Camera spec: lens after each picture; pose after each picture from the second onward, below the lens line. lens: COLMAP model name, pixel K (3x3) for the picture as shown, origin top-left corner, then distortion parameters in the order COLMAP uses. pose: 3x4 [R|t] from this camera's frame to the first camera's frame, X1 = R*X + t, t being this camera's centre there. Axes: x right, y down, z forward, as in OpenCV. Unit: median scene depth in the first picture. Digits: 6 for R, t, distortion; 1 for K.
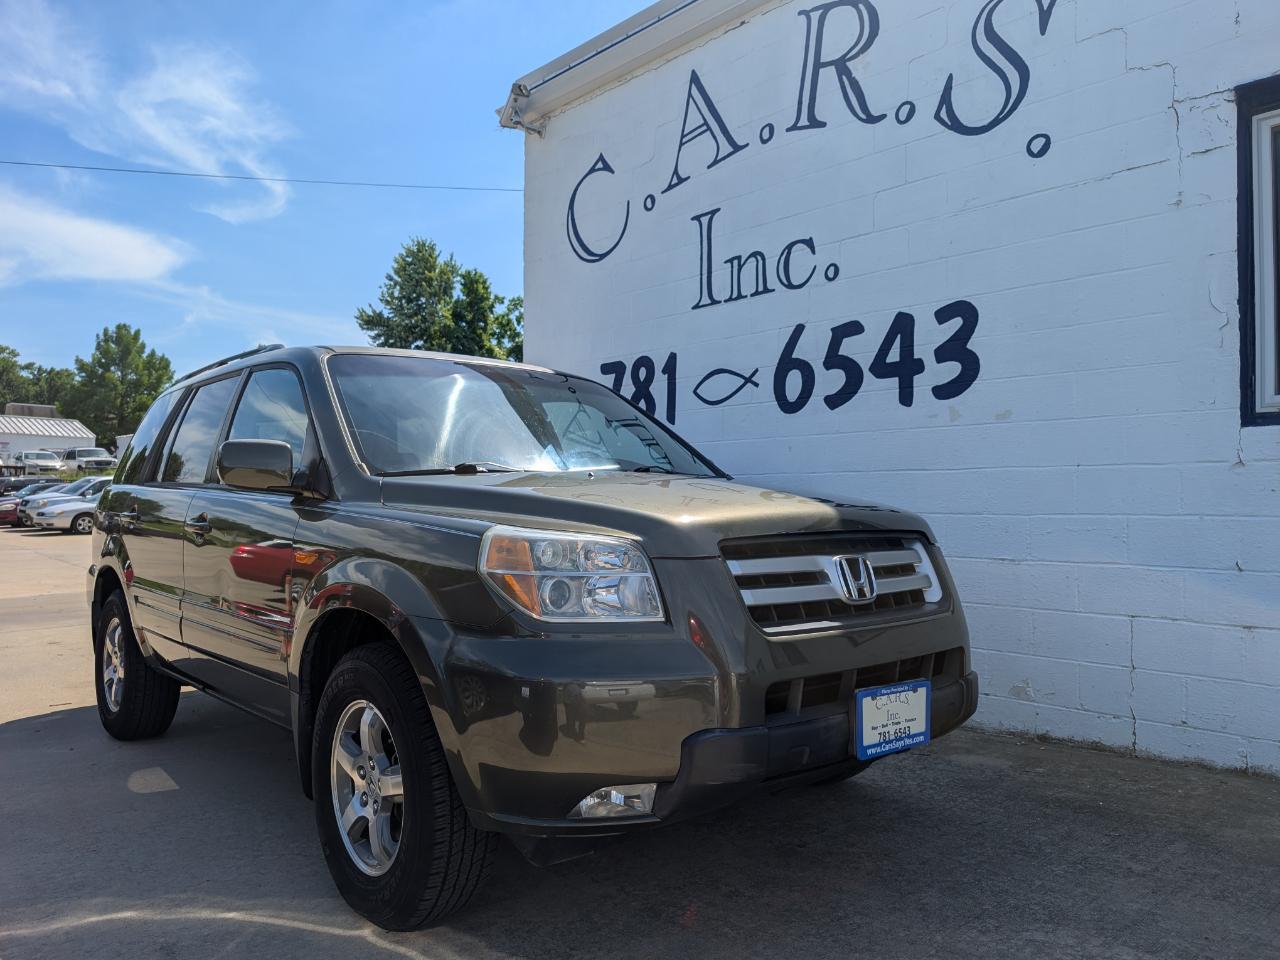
lens RADIAL K [[933.4, 0, 649.8], [0, 933.4, 478.9], [0, 0, 1]] dist [0.004400, -0.000174]
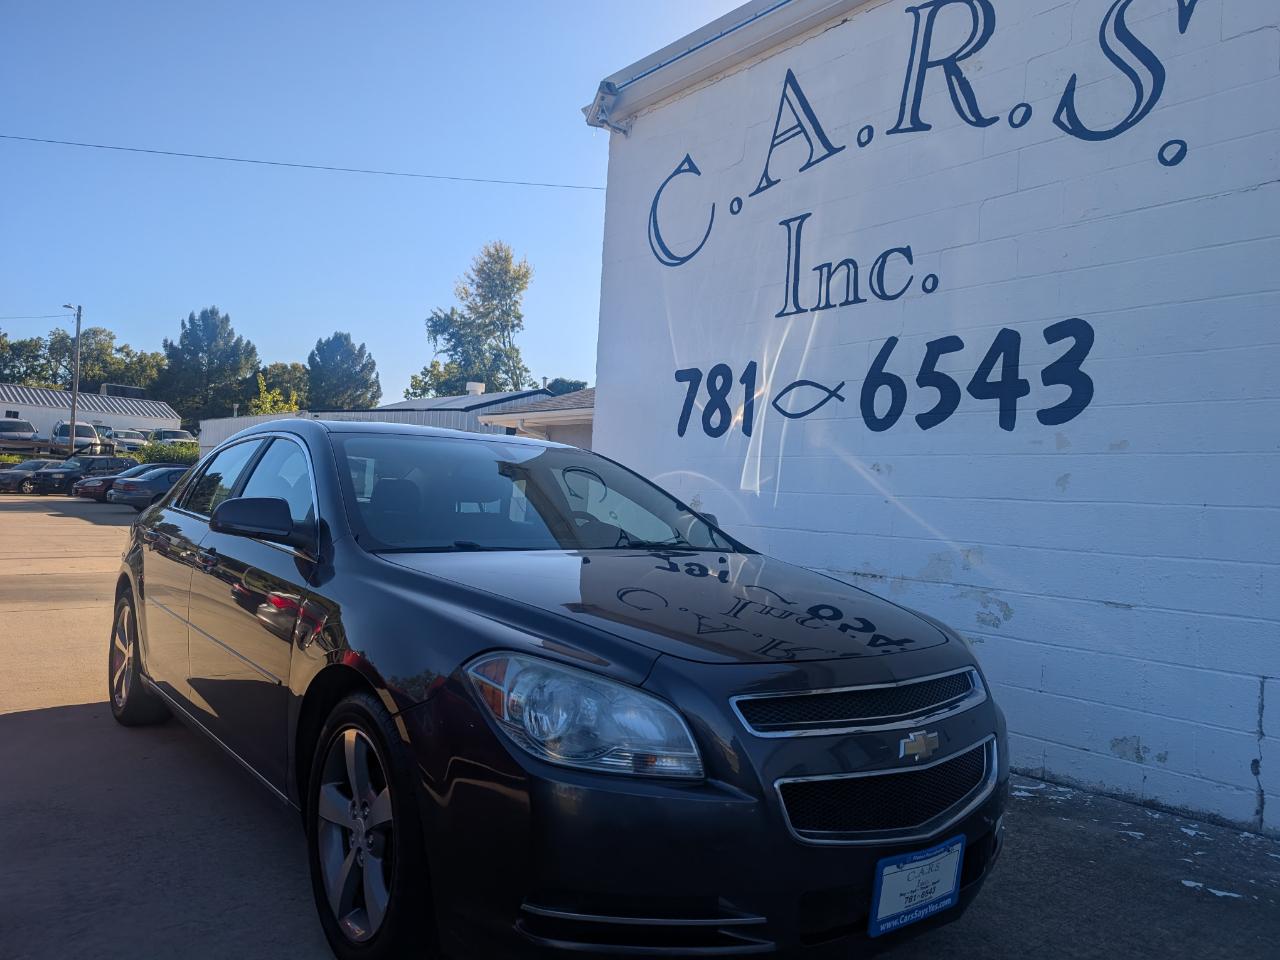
lens RADIAL K [[930.3, 0, 640.6], [0, 930.3, 468.5], [0, 0, 1]] dist [0.008397, -0.002034]
pose [[0.995898, 0.048799, -0.076197, -0.014712], [-0.050028, 0.998645, -0.014303, -0.007709], [0.075396, 0.018056, 0.996990, 0.048009]]
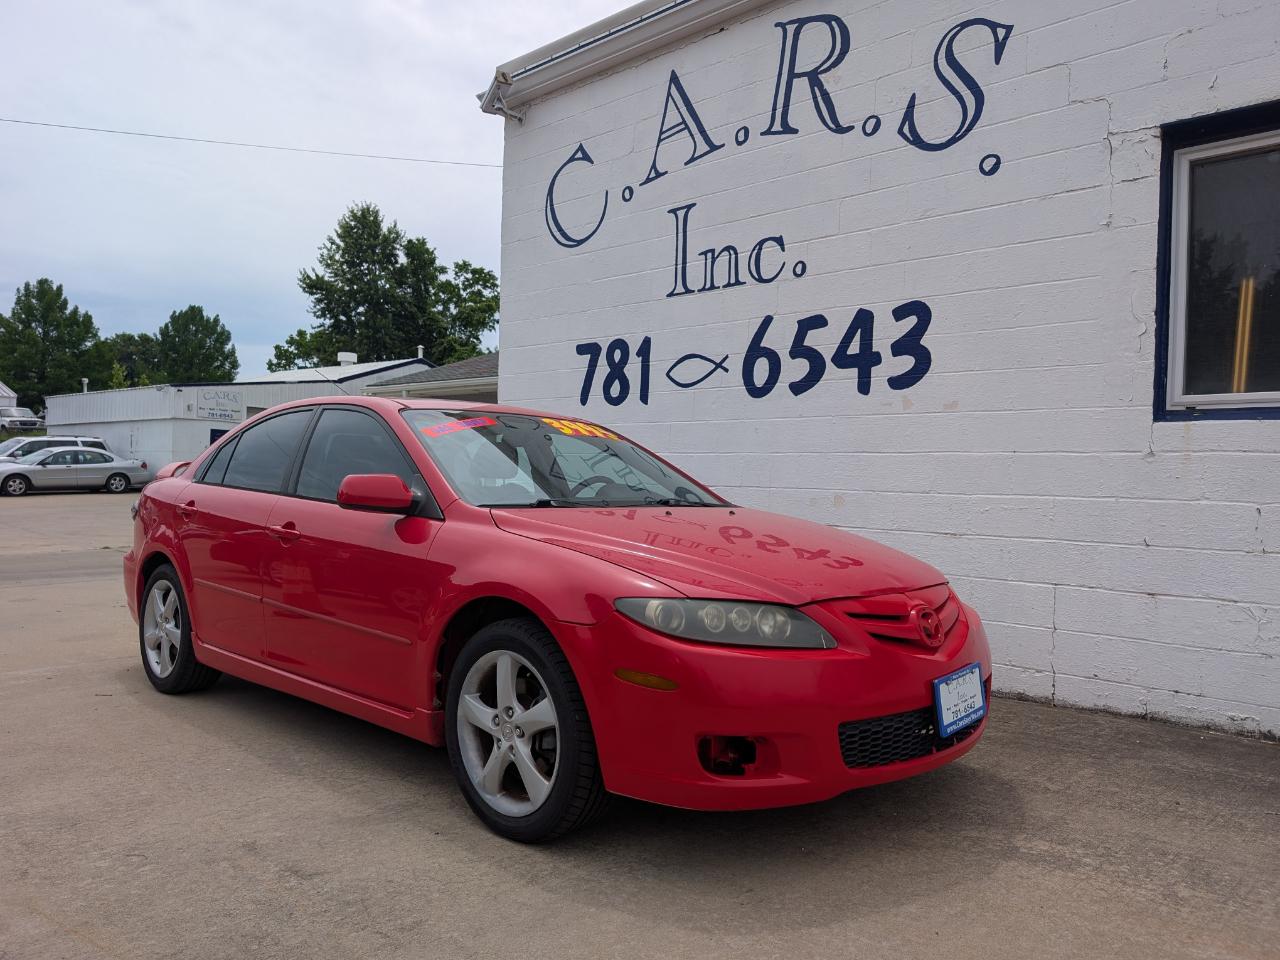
lens RADIAL K [[934.1, 0, 645.8], [0, 934.1, 483.7], [0, 0, 1]] dist [0.010739, -0.004034]
pose [[0.997775, 0.021943, 0.062957, -0.048104], [-0.023939, 0.999229, 0.031123, -0.000372], [-0.062225, -0.032561, 0.997531, -0.087984]]
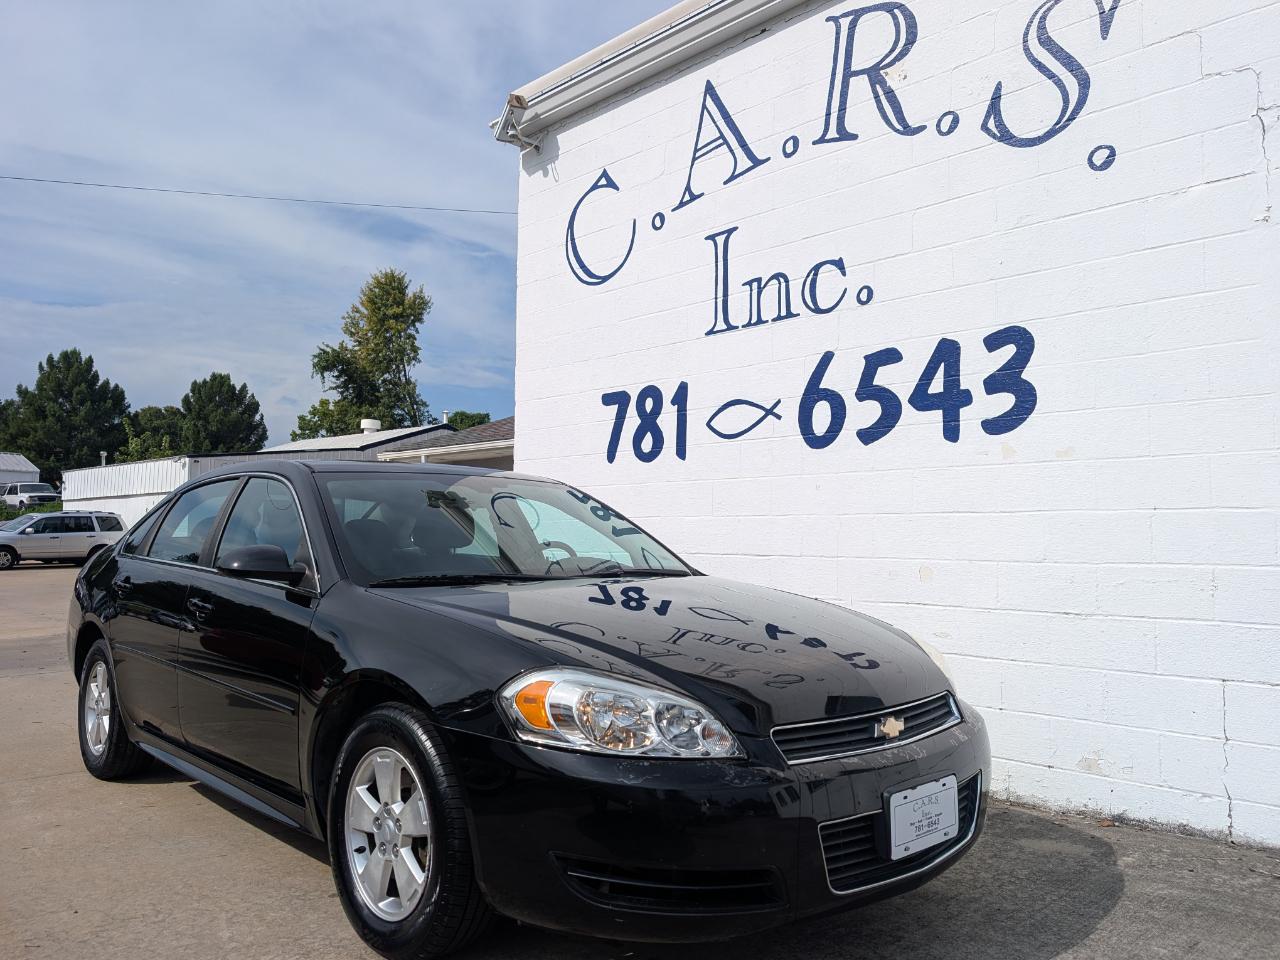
lens RADIAL K [[966.1, 0, 639.6], [0, 966.1, 470.5], [0, 0, 1]] dist [0.015742, -0.010785]
pose [[0.999779, 0.009371, 0.018810, -0.042357], [-0.008397, 0.998653, -0.051201, 0.000517], [-0.019264, 0.051032, 0.998511, 0.067374]]
